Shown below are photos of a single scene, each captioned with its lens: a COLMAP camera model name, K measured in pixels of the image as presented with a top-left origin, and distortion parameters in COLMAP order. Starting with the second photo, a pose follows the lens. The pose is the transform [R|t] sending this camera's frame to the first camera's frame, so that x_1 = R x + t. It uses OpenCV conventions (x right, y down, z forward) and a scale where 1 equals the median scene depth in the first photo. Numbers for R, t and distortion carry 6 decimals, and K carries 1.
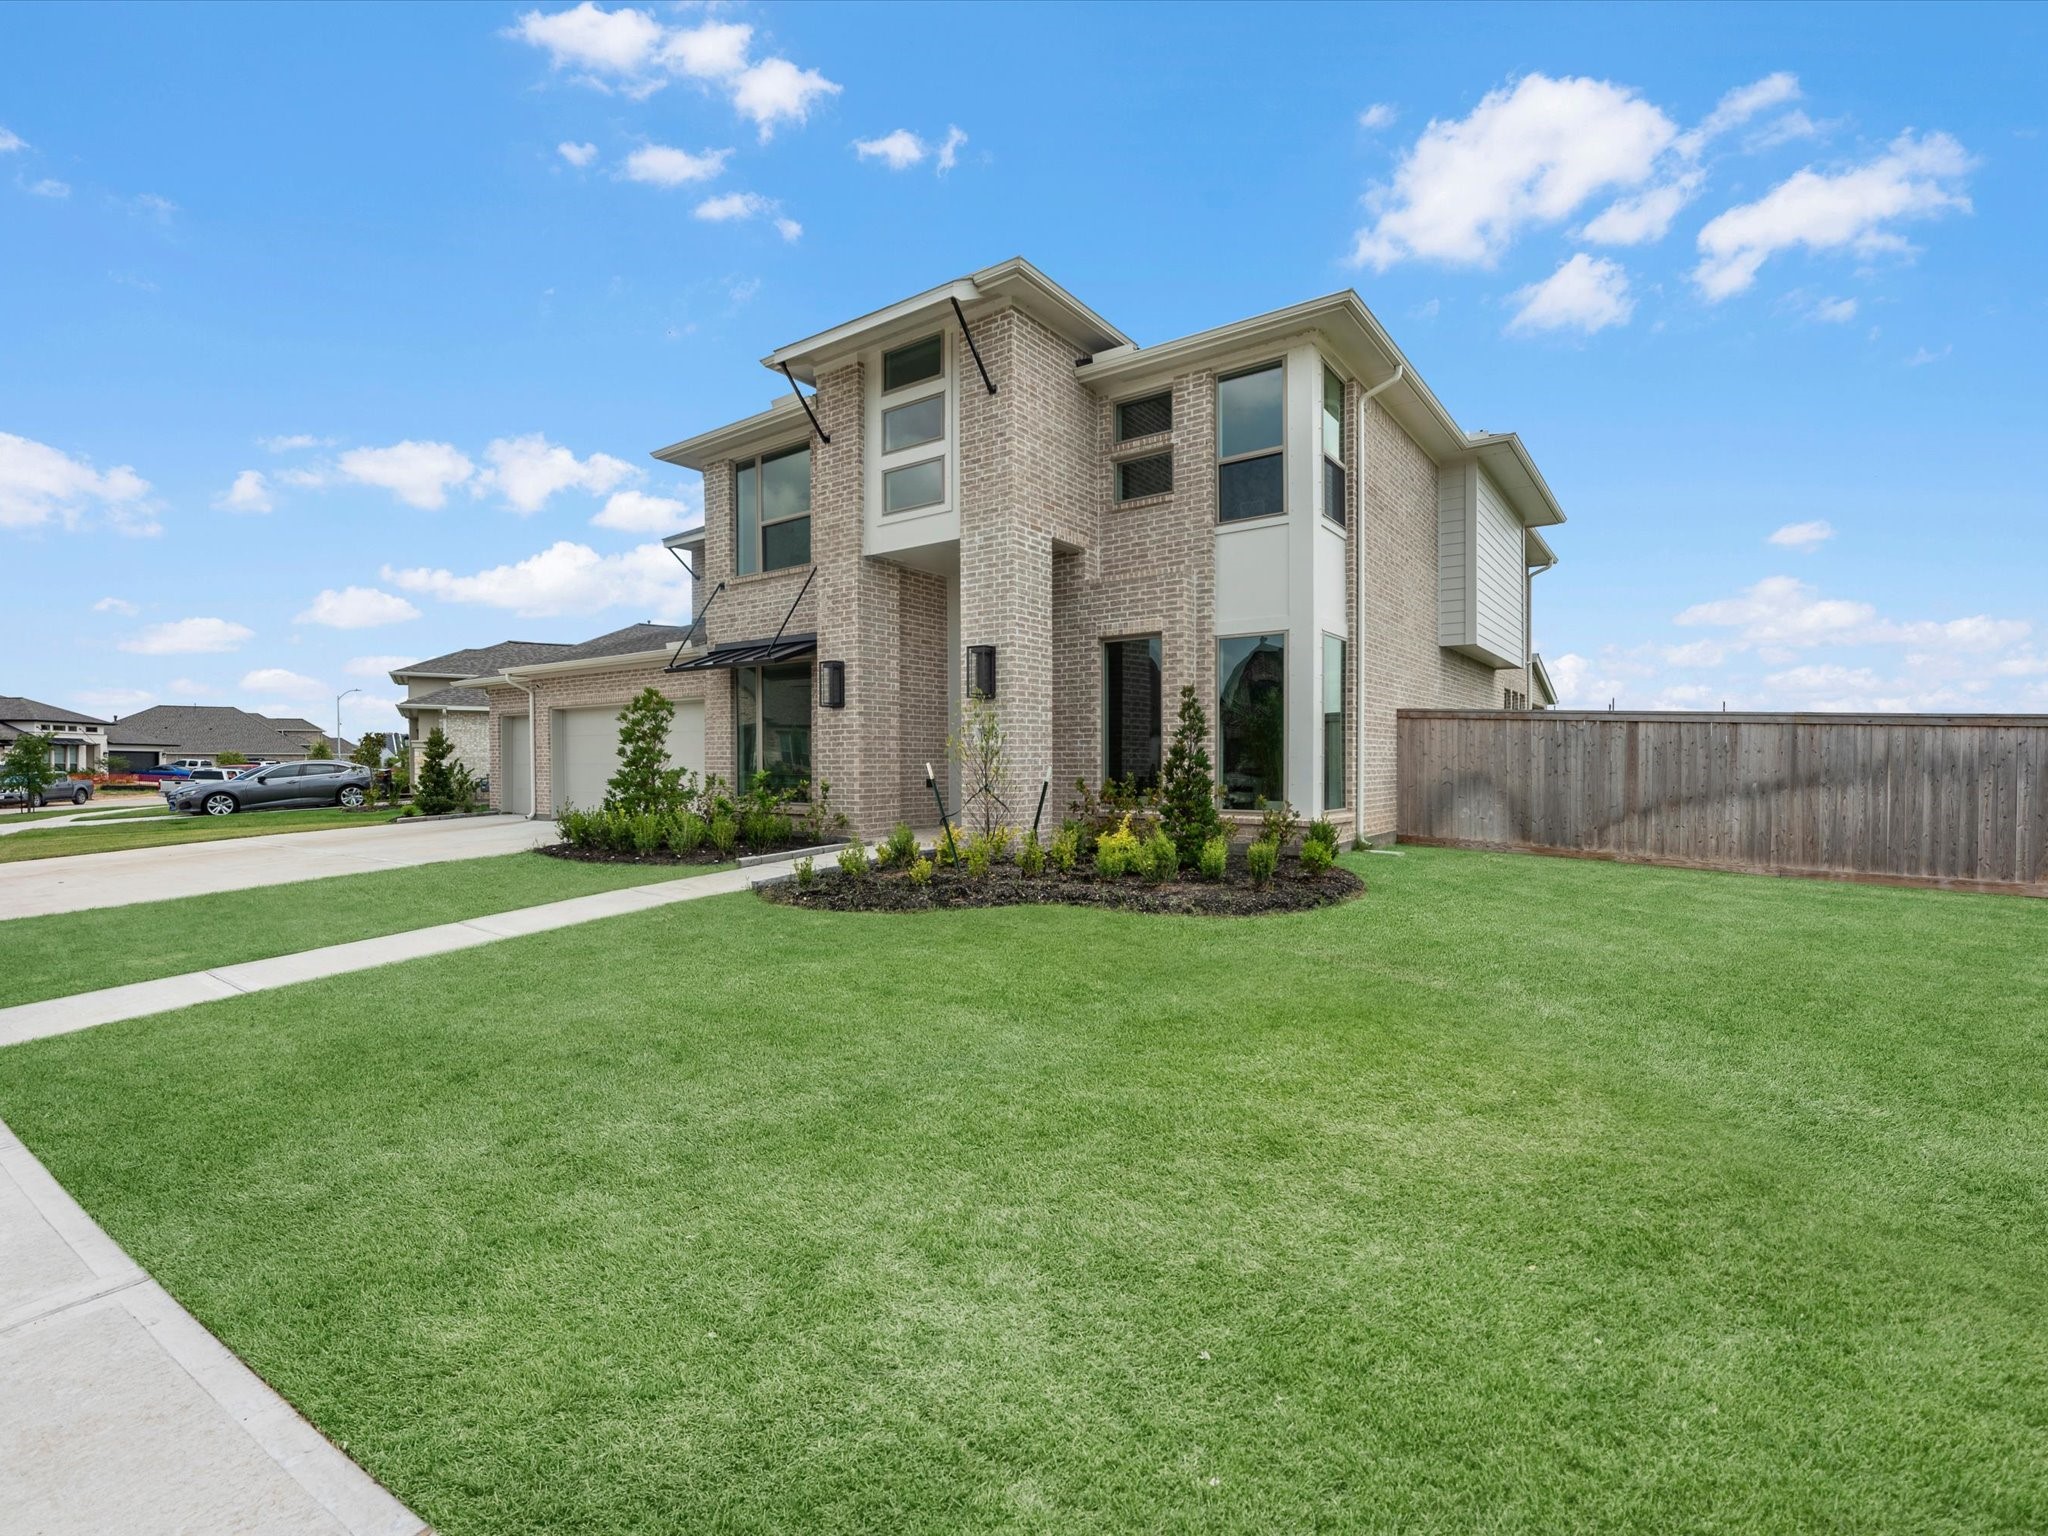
lens RADIAL K [[804.7, 0, 1088.2], [0, 804.7, 761.3], [0, 0, 1]] dist [-0.000113, 0.000059]
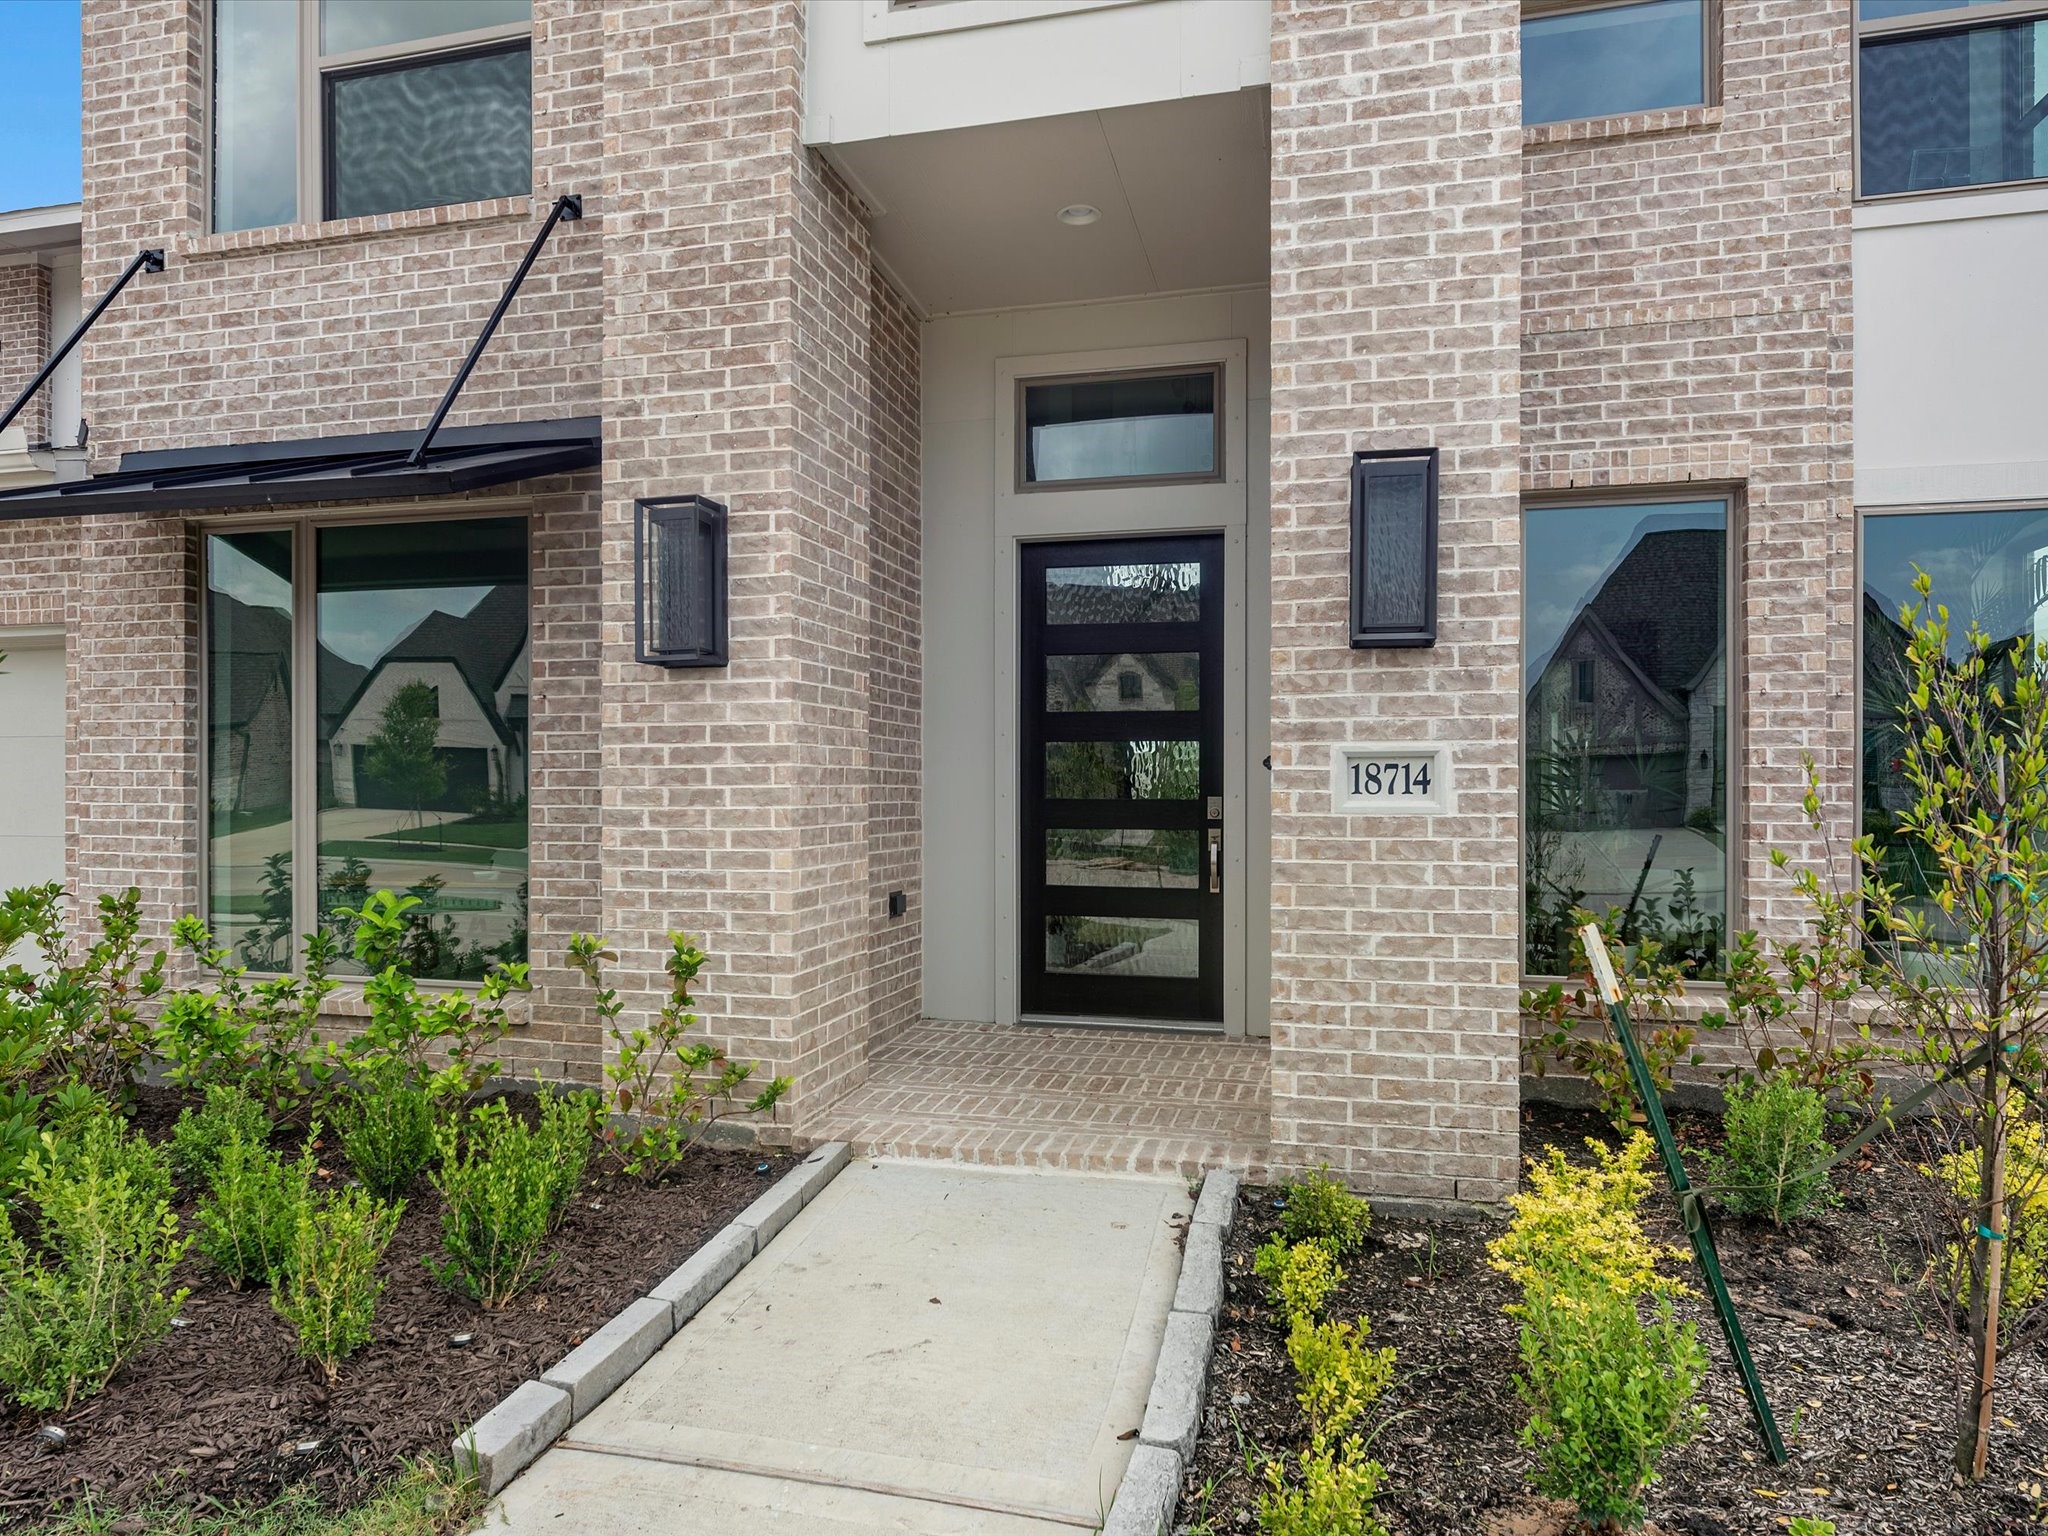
lens RADIAL K [[1131.2, 0, 1019.3], [0, 1131.2, 784.6], [0, 0, 1]] dist [-0.002605, -0.000249]
pose [[0.949842, 0.007165, 0.312649, -0.348008], [-0.006279, 0.999973, -0.003841, -0.026205], [-0.312668, 0.001685, 0.949861, 0.622491]]
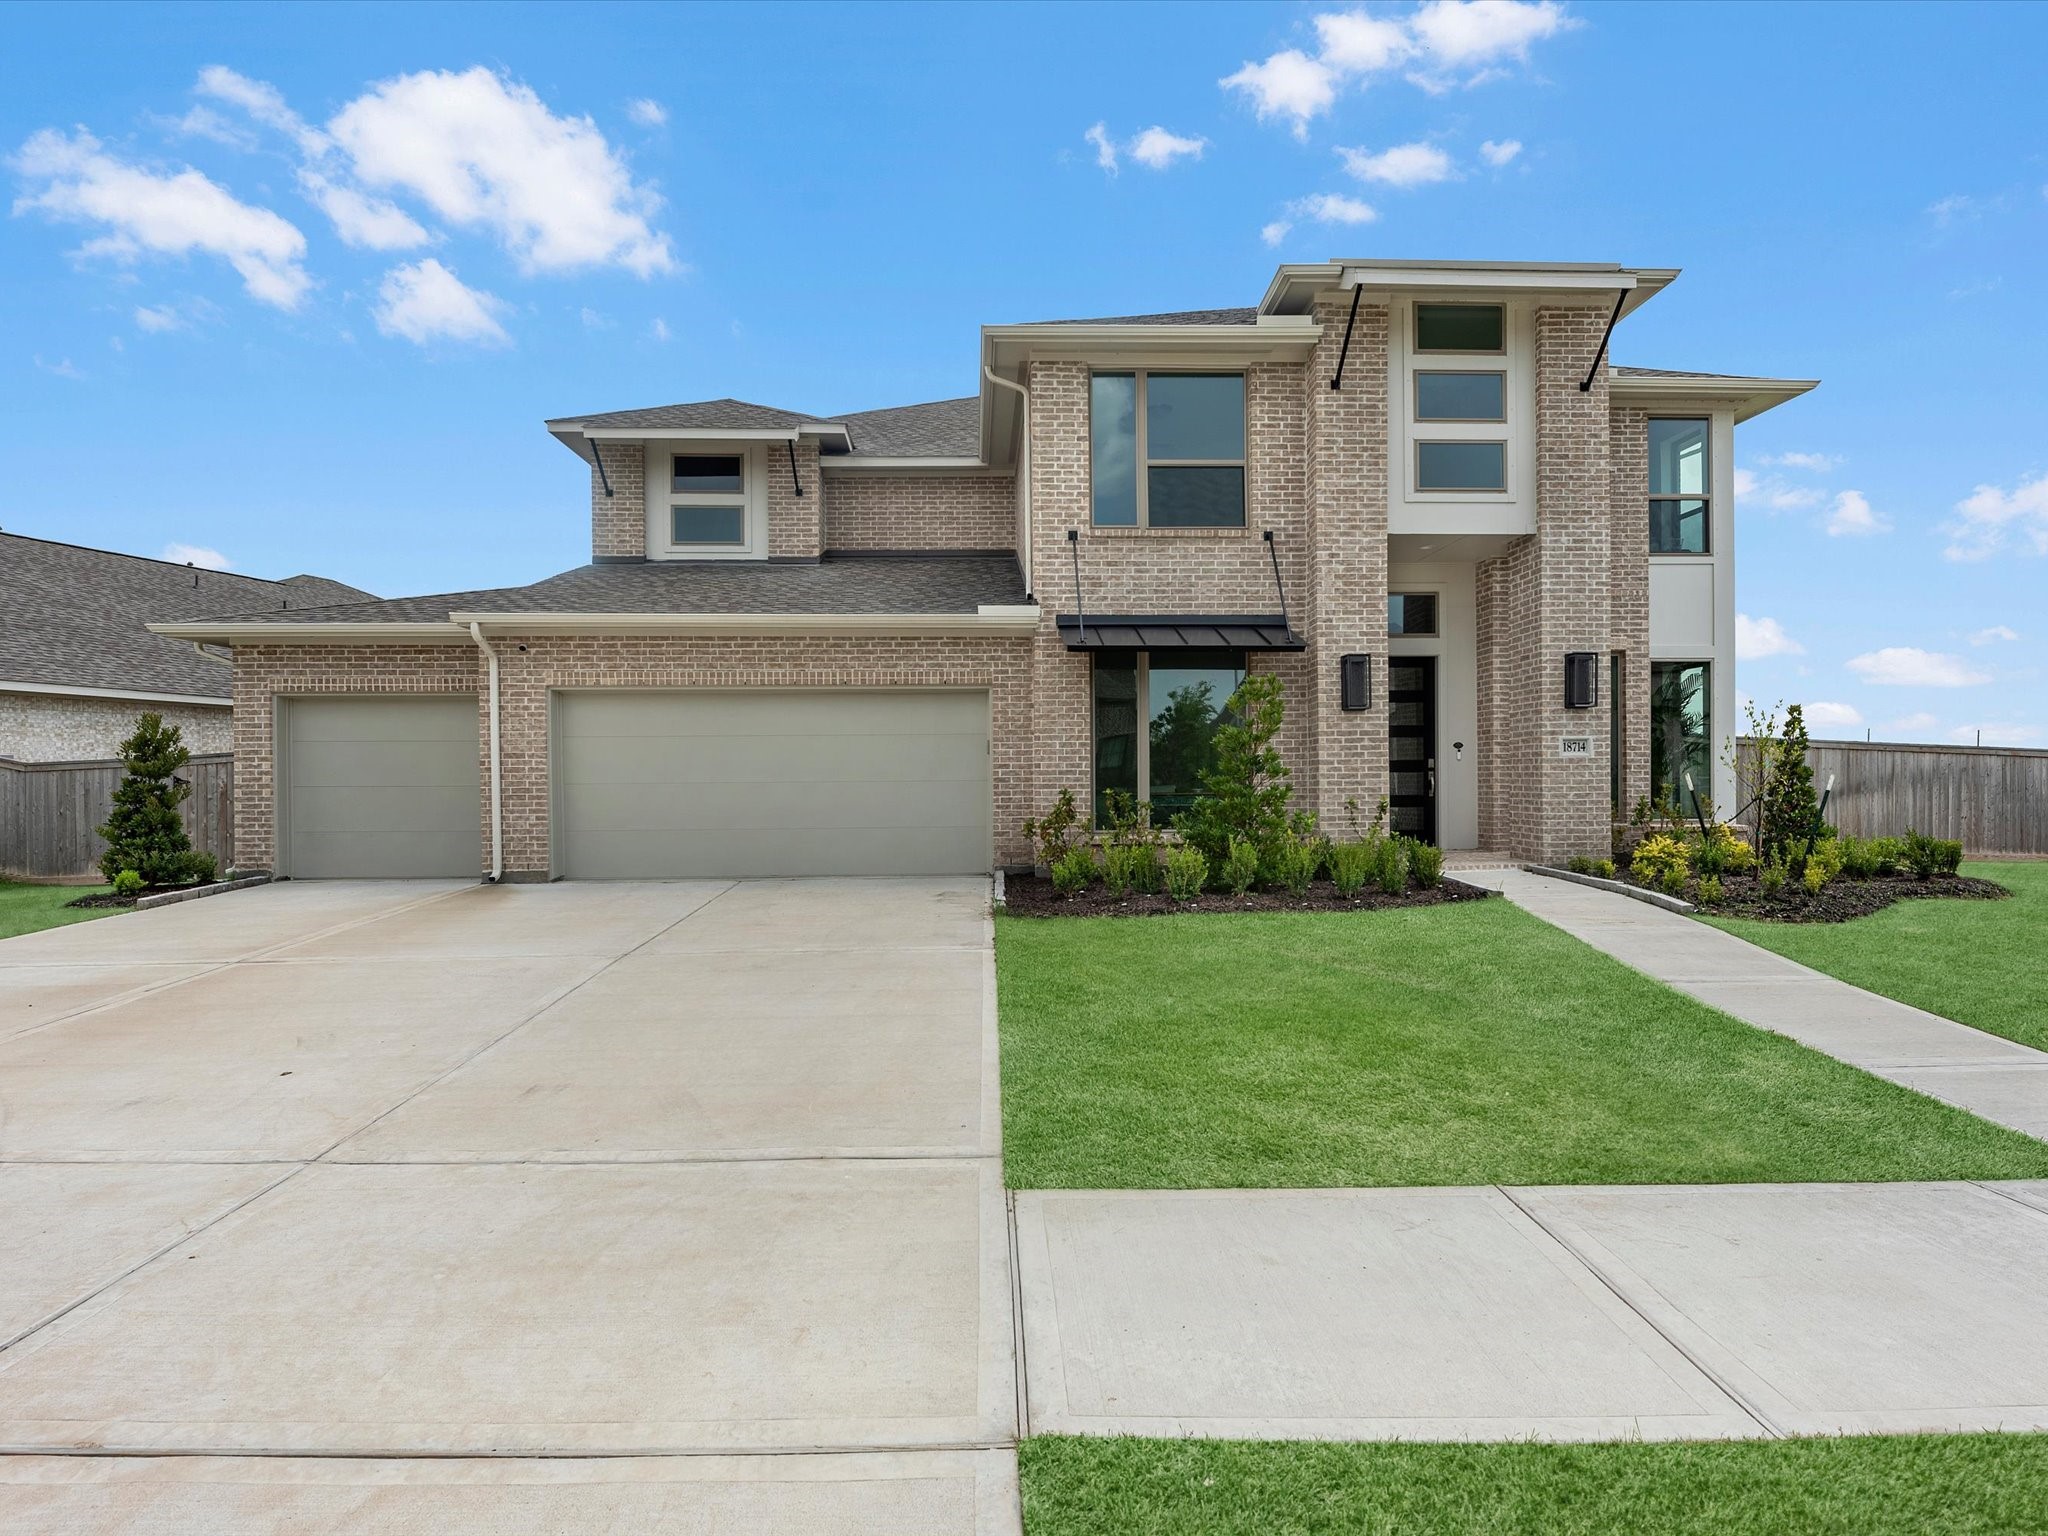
lens RADIAL K [[937.6, 0, 1025.6], [0, 937.6, 788.2], [0, 0, 1]] dist [-0.002325, -0.000353]
pose [[0.839858, -0.005773, 0.542776, -1.195366], [0.004894, 0.999983, 0.003064, 0.009551], [-0.542785, 0.000083, 0.839872, 0.393677]]
